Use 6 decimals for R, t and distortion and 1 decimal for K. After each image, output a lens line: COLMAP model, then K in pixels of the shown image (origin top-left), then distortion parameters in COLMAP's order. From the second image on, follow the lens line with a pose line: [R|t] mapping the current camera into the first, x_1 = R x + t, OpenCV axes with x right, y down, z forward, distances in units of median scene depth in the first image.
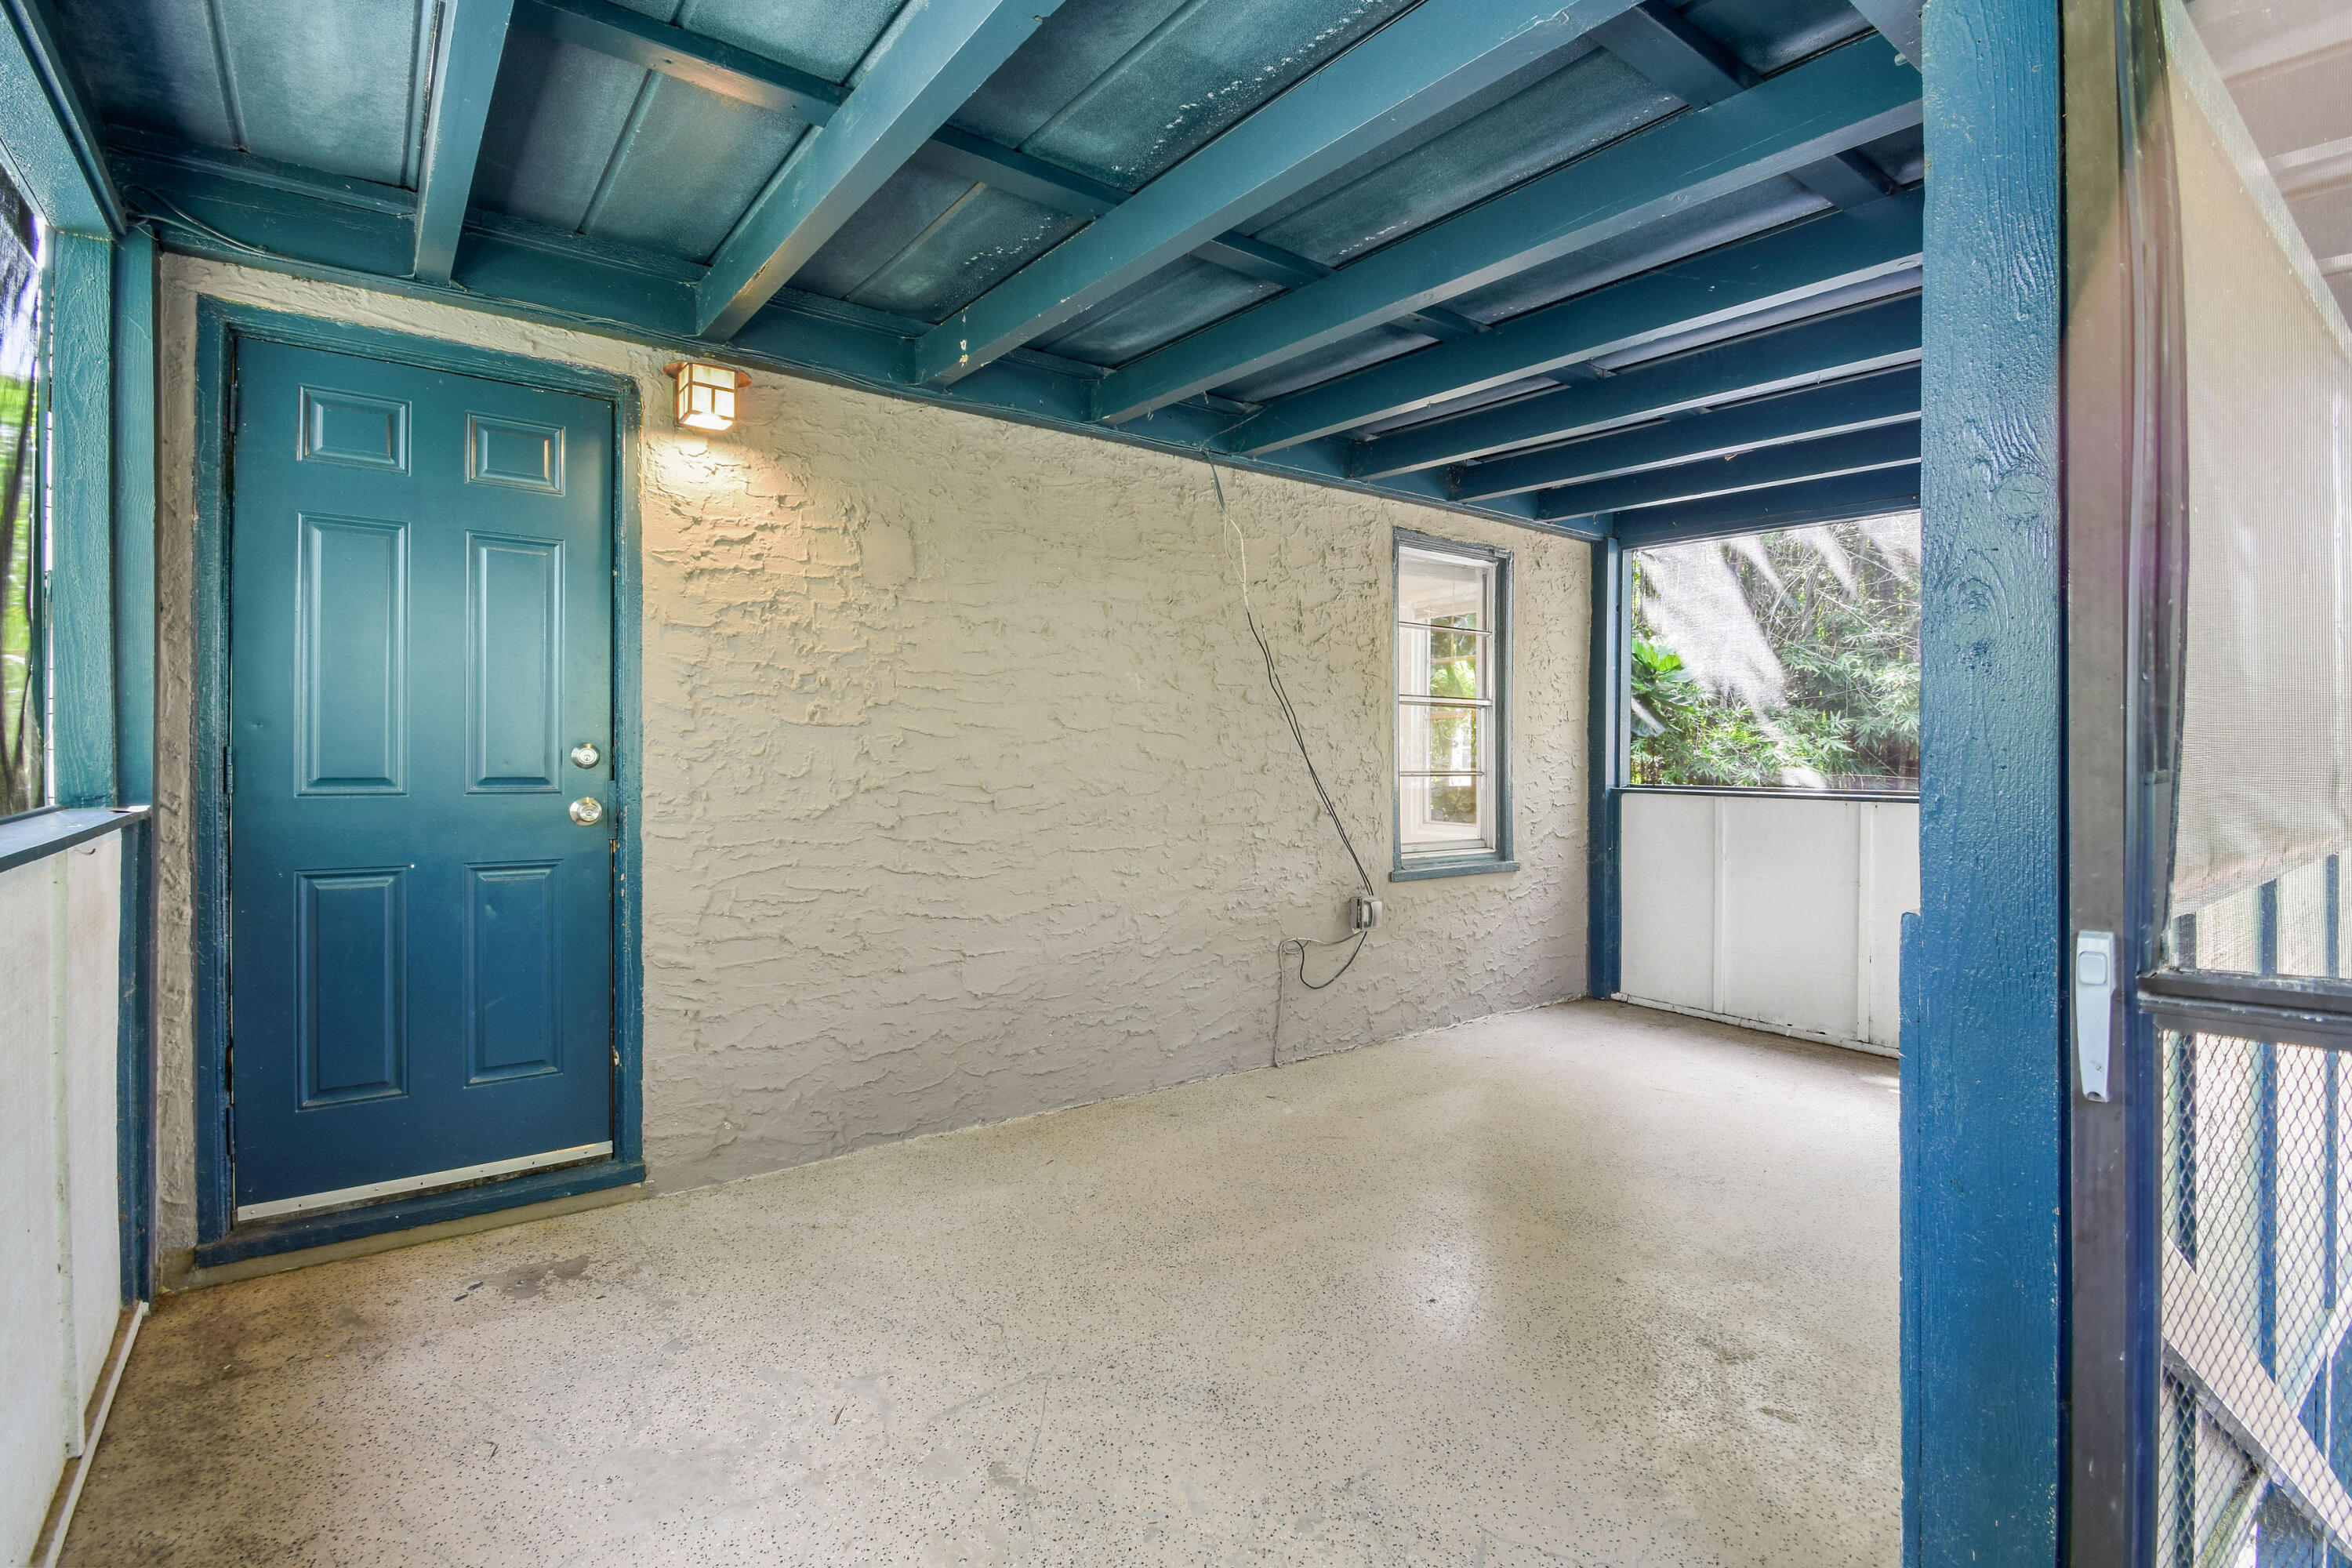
lens RADIAL K [[1034.0, 0, 1169.1], [0, 1034.0, 764.5], [0, 0, 1]] dist [0.023935, -0.029260]
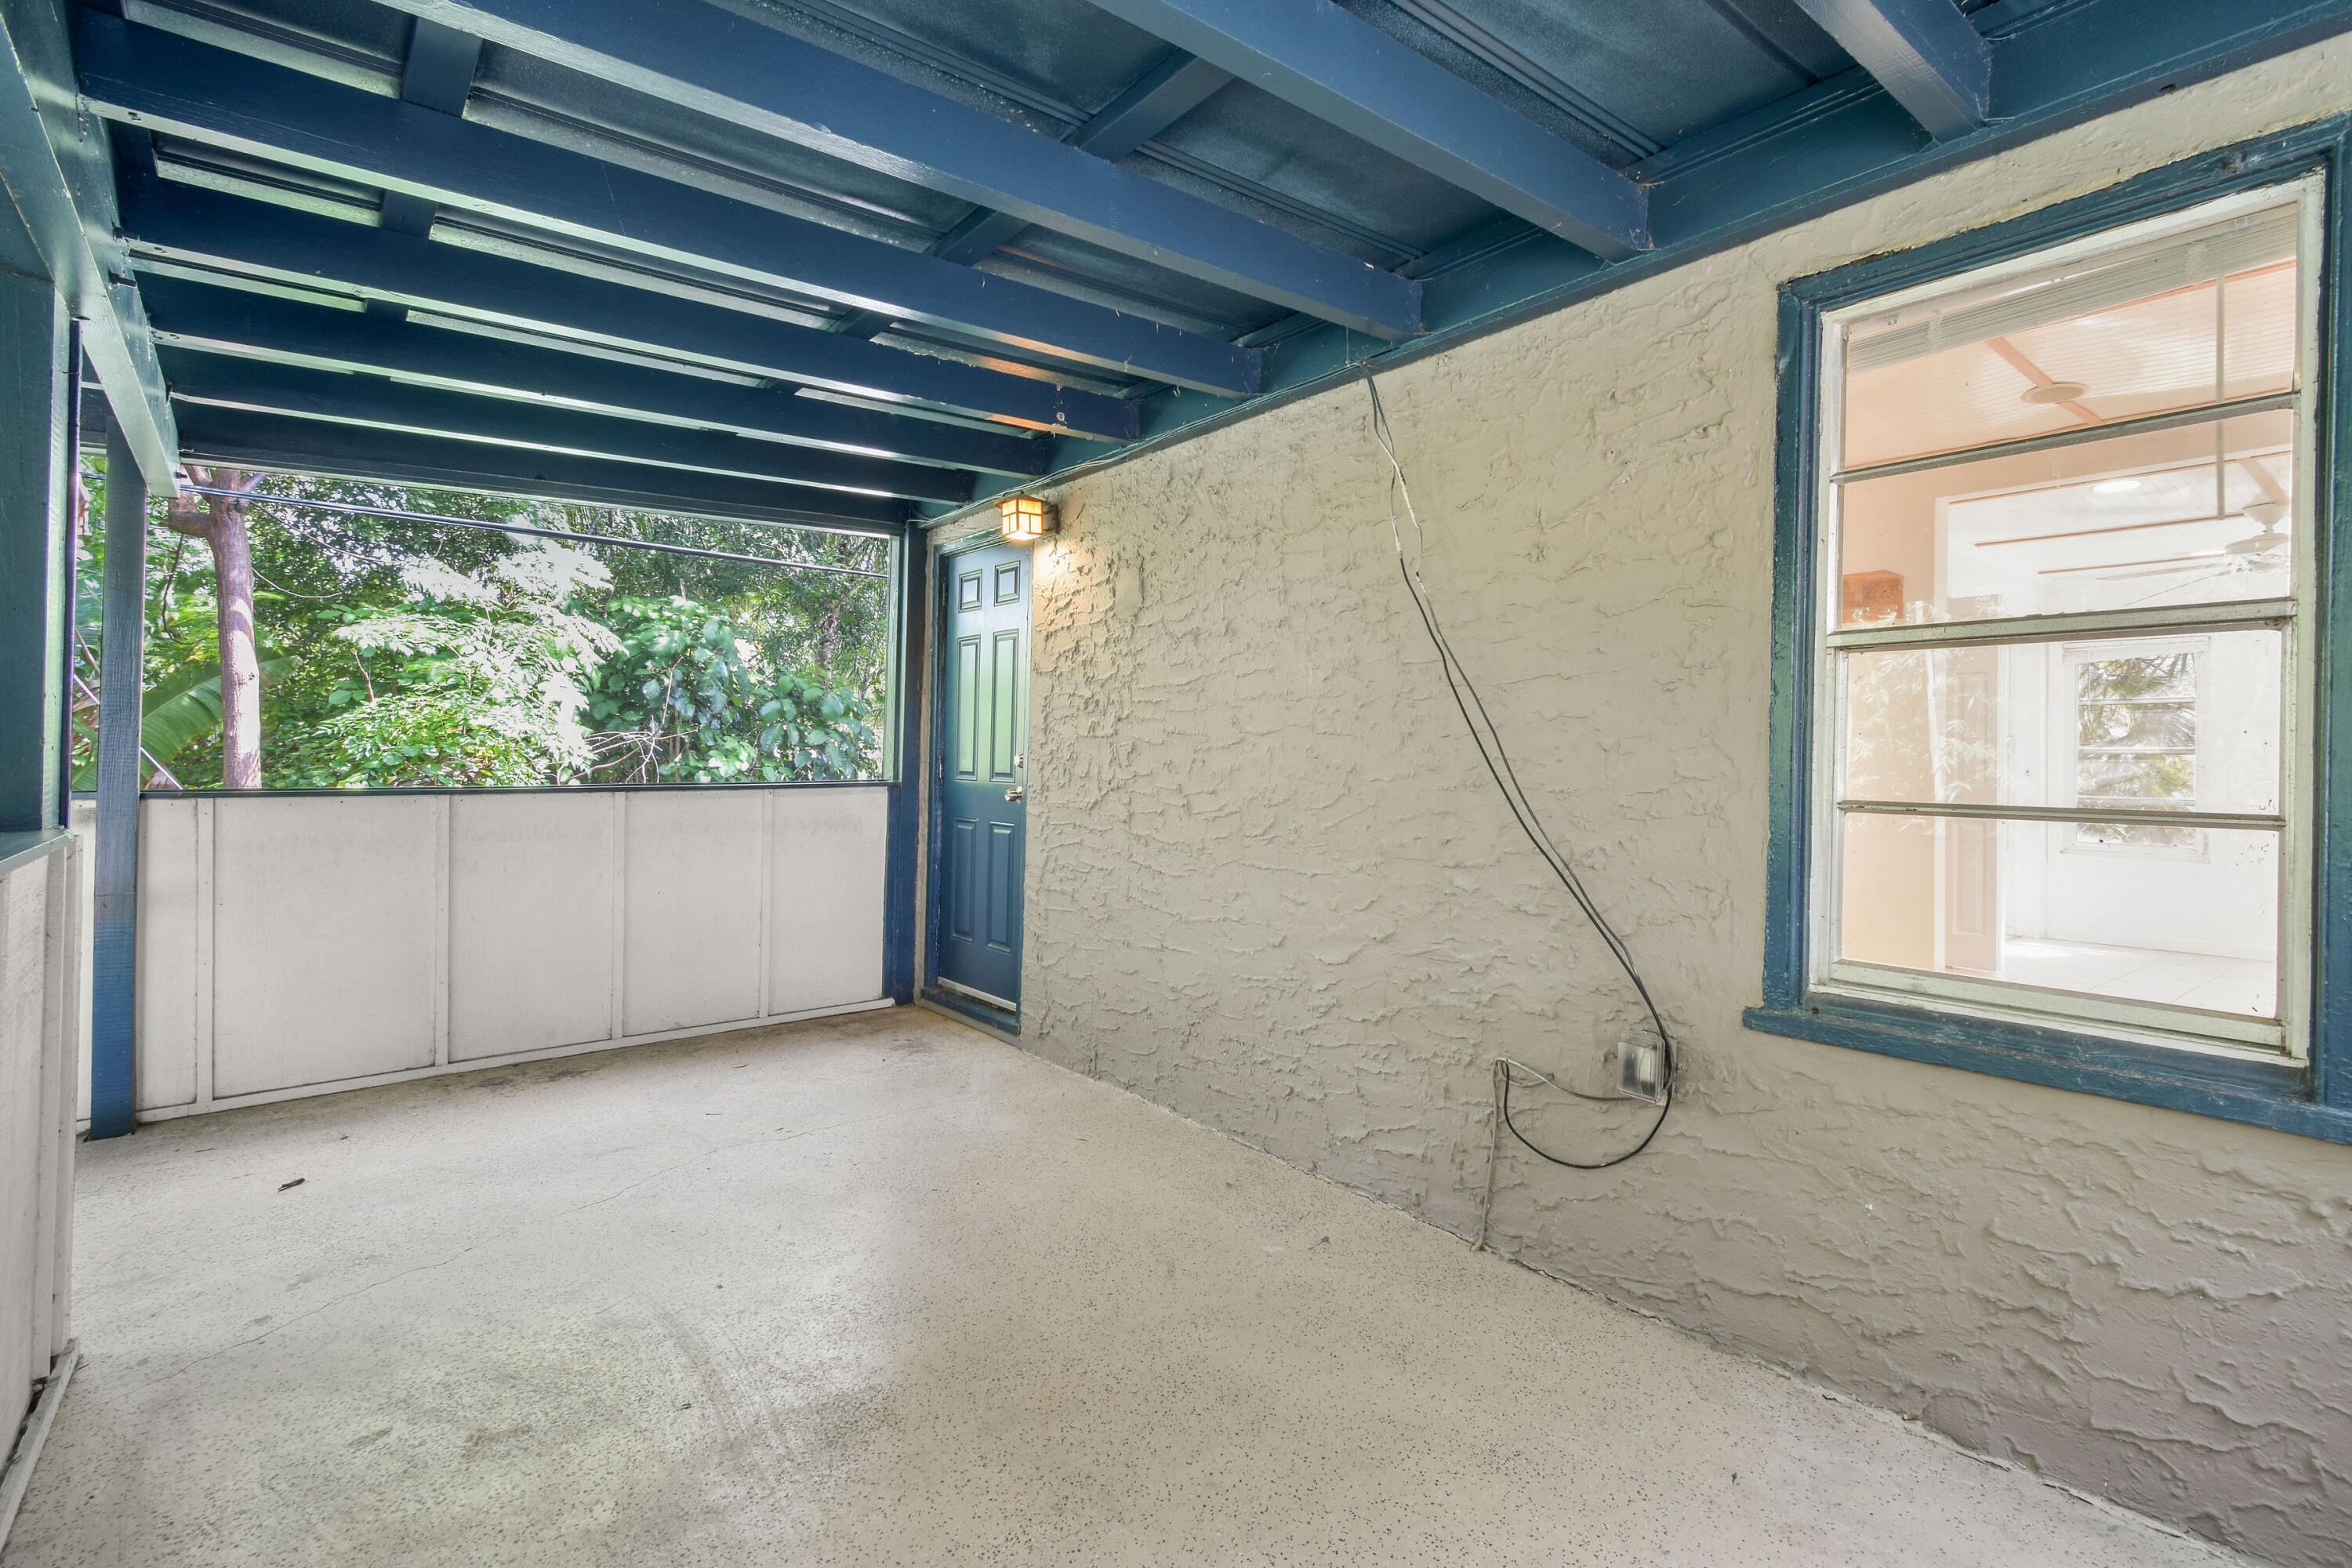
lens RADIAL K [[1064.2, 0, 1177.5], [0, 1064.2, 753.0], [0, 0, 1]] dist [-0.001438, 0.000029]
pose [[0.082636, -0.009956, -0.996530, 0.933343], [-0.019961, 0.999733, -0.011643, -0.004130], [0.996380, 0.020854, 0.082415, 0.942001]]
